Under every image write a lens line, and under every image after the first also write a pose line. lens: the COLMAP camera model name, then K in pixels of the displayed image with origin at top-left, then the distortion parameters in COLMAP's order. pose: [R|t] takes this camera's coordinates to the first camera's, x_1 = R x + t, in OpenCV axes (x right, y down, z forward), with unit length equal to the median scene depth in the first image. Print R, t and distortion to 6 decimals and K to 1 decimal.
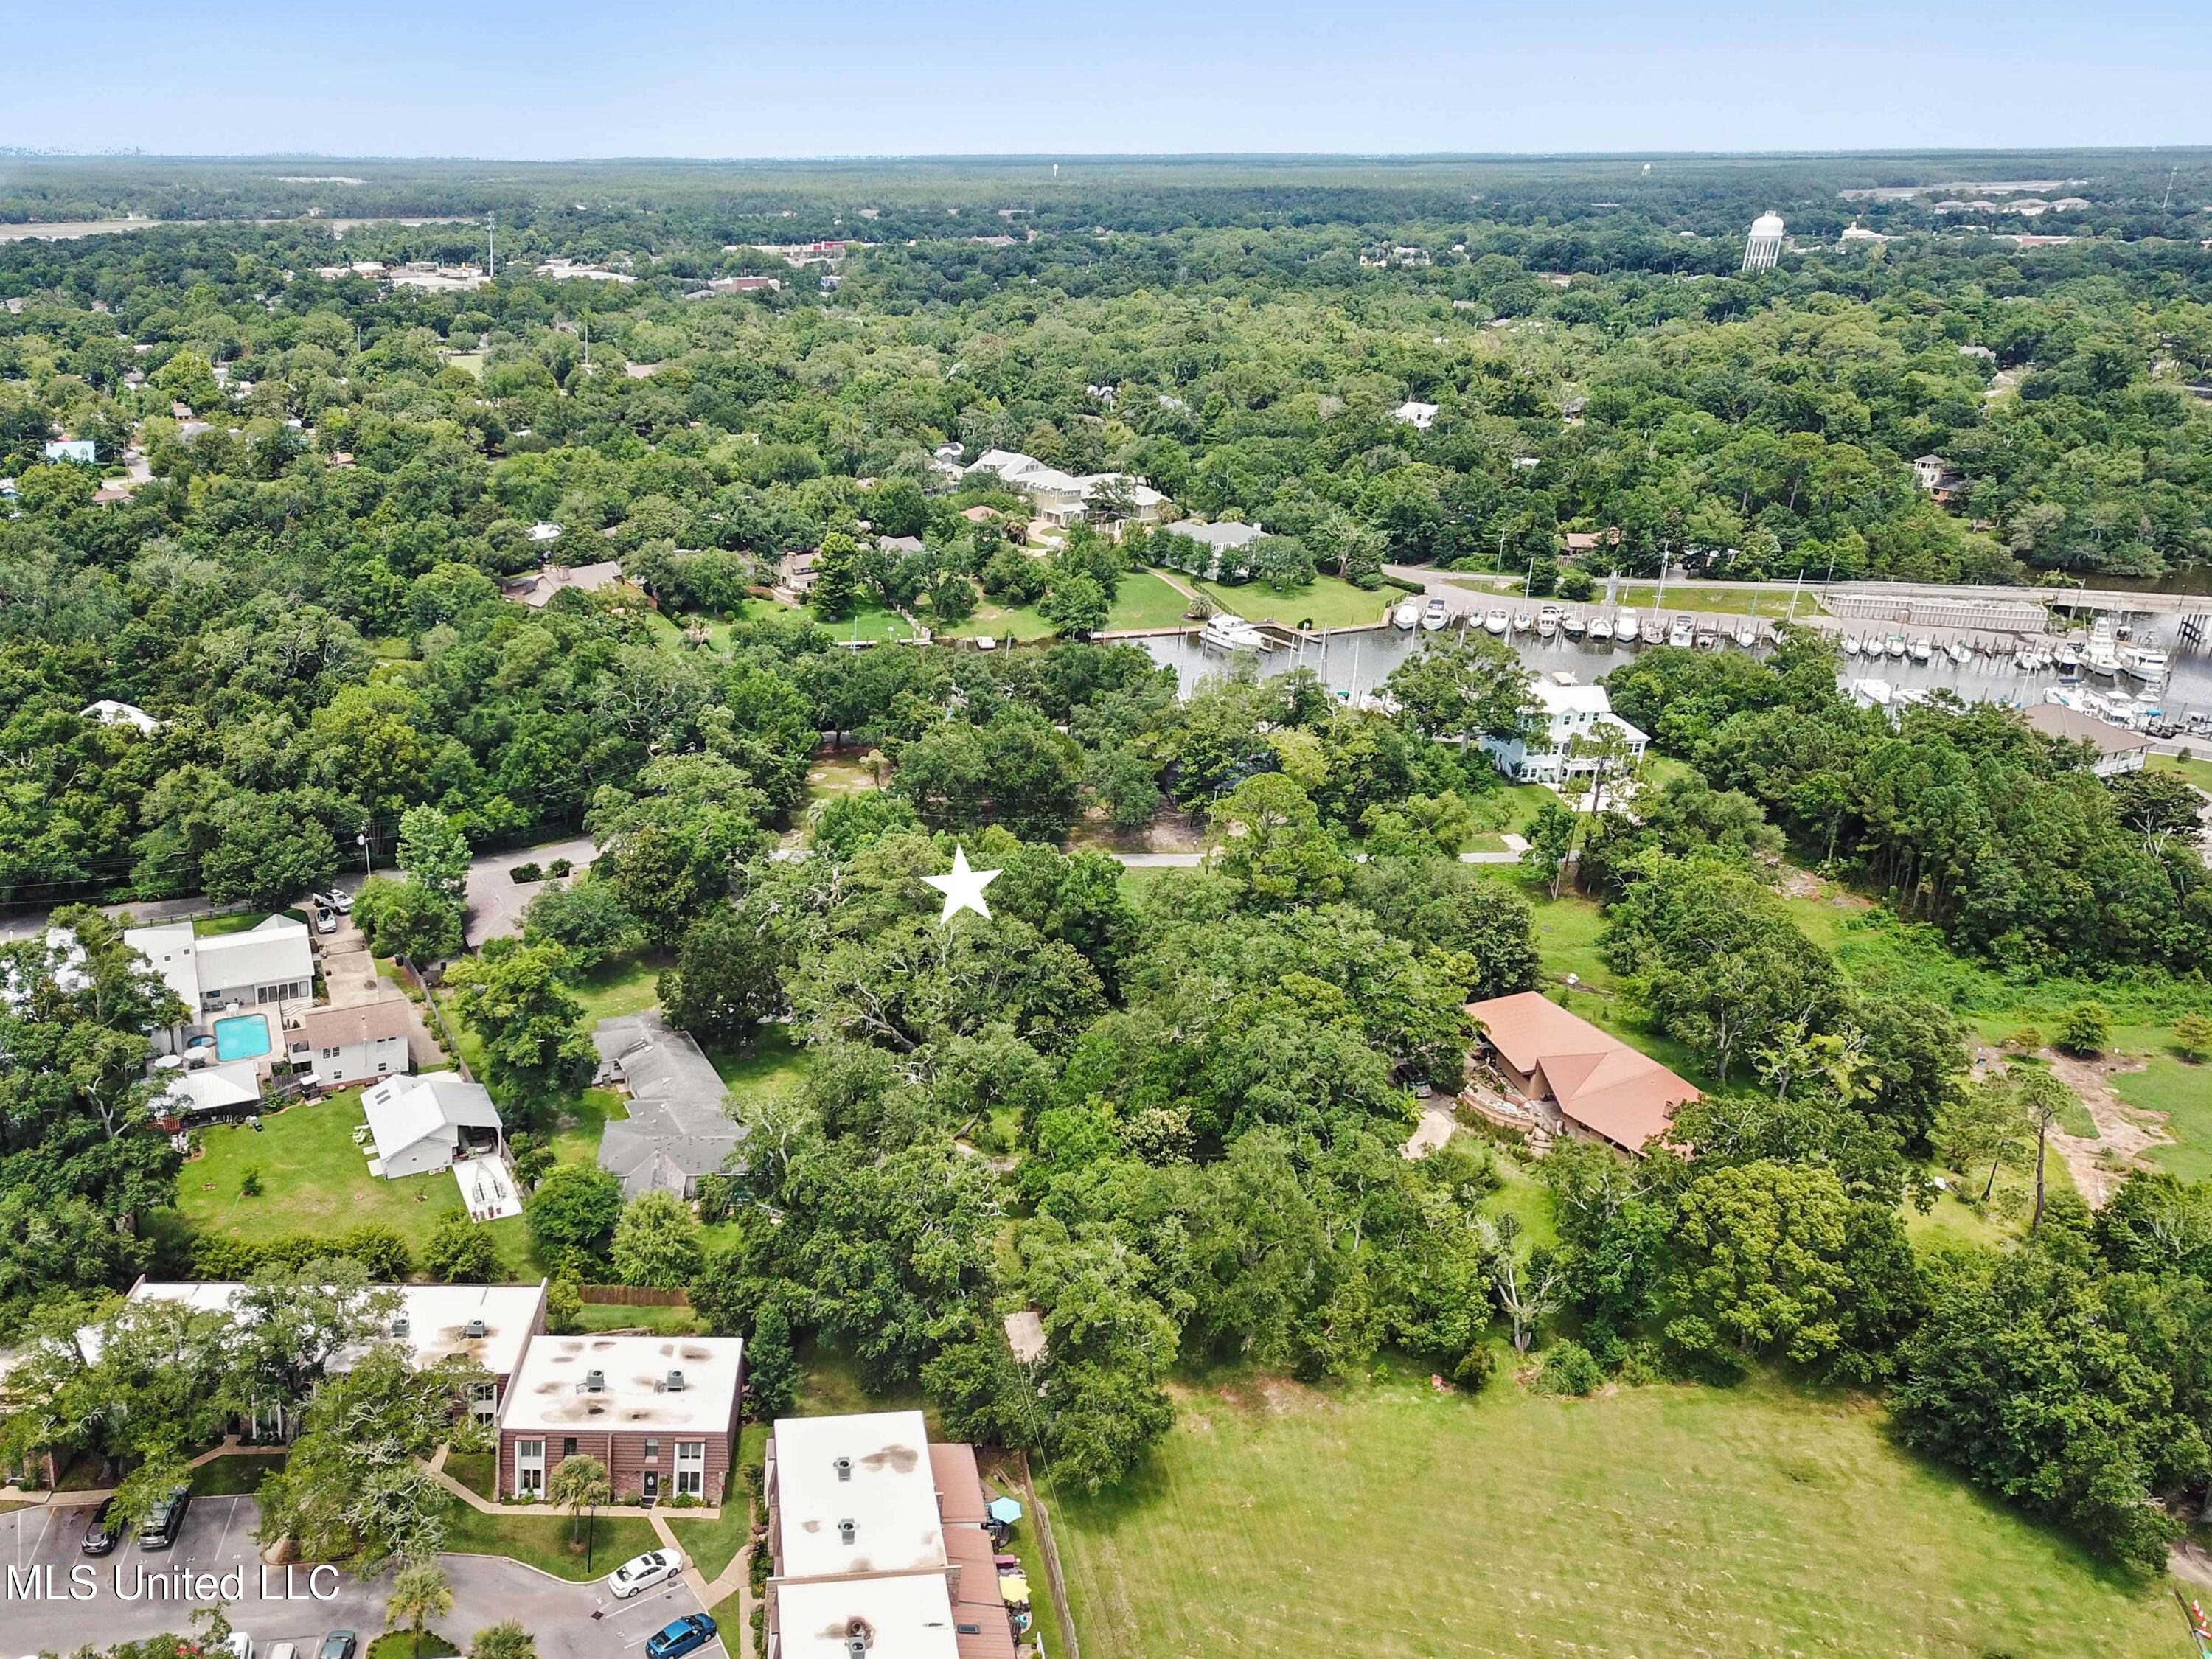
lens RADIAL K [[1390.8, 0, 1144.0], [0, 1390.8, 824.4], [0, 0, 1]] dist [0.022348, -0.003355]
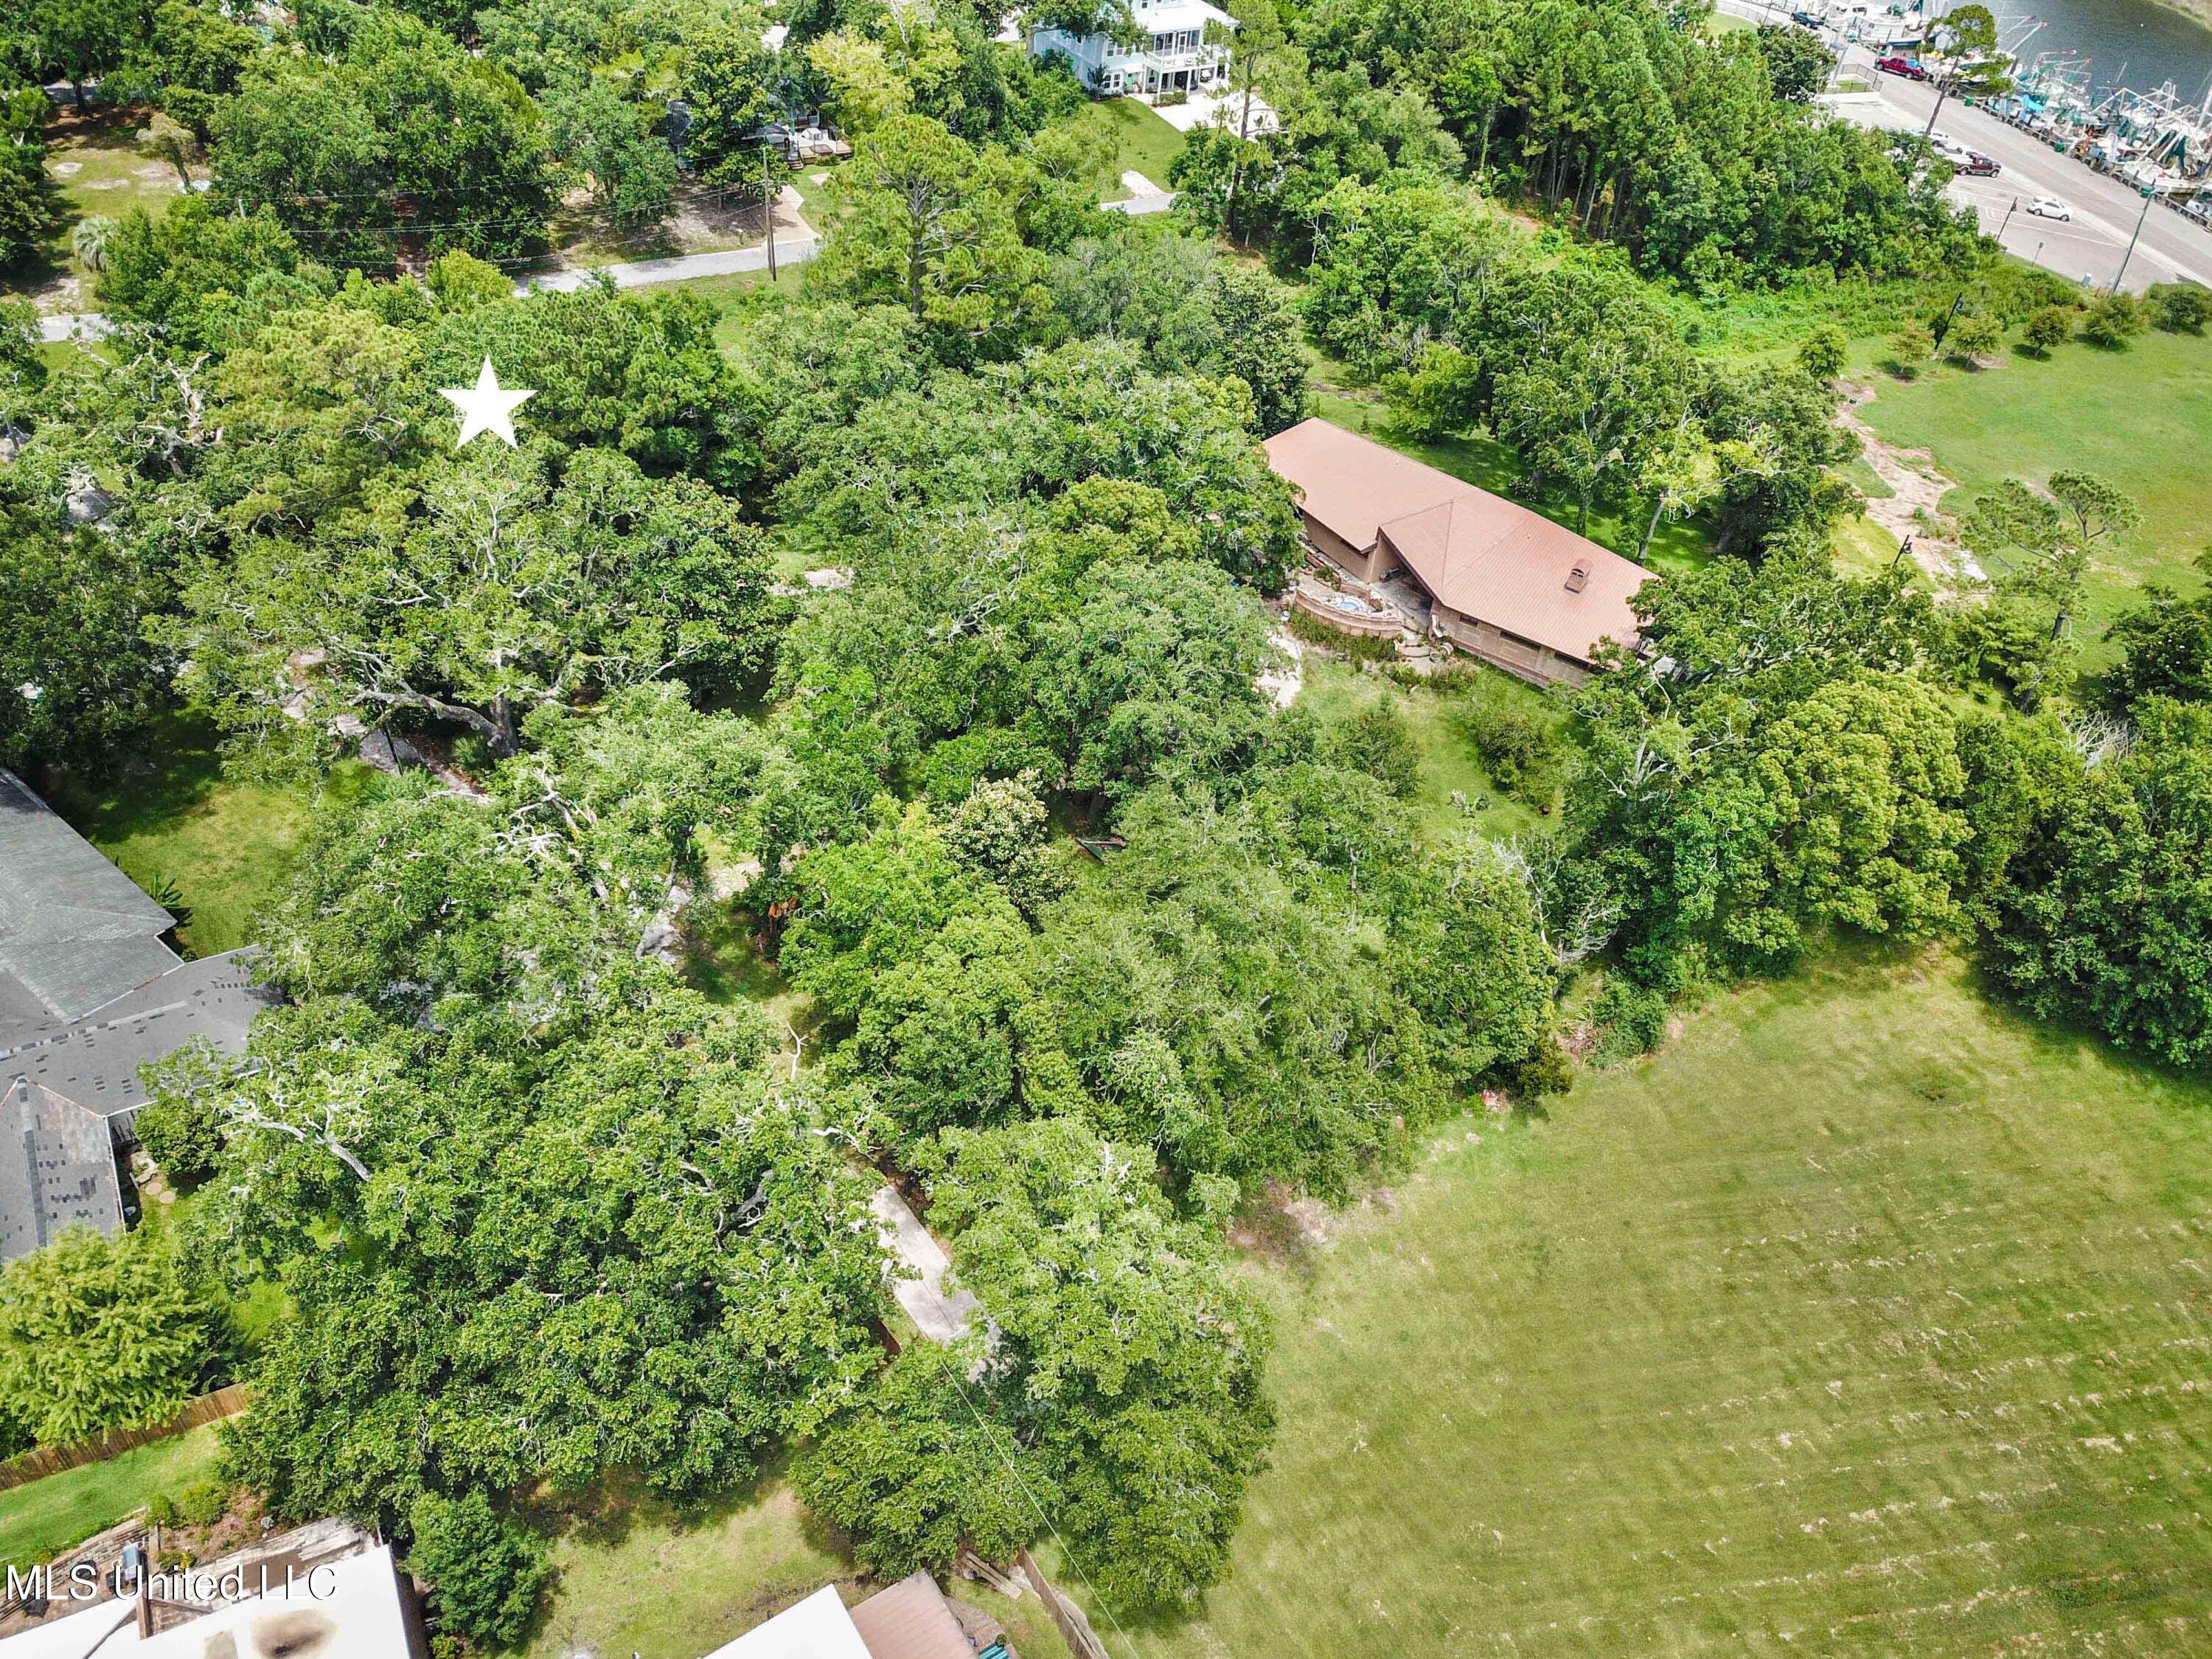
lens RADIAL K [[1390.8, 0, 1144.0], [0, 1390.8, 824.4], [0, 0, 1]] dist [0.022348, -0.003355]
pose [[0.928631, -0.229870, 0.291213, -0.050840], [0.081750, 0.892417, 0.443745, -0.017233], [-0.361887, -0.388268, 0.847517, 0.232593]]
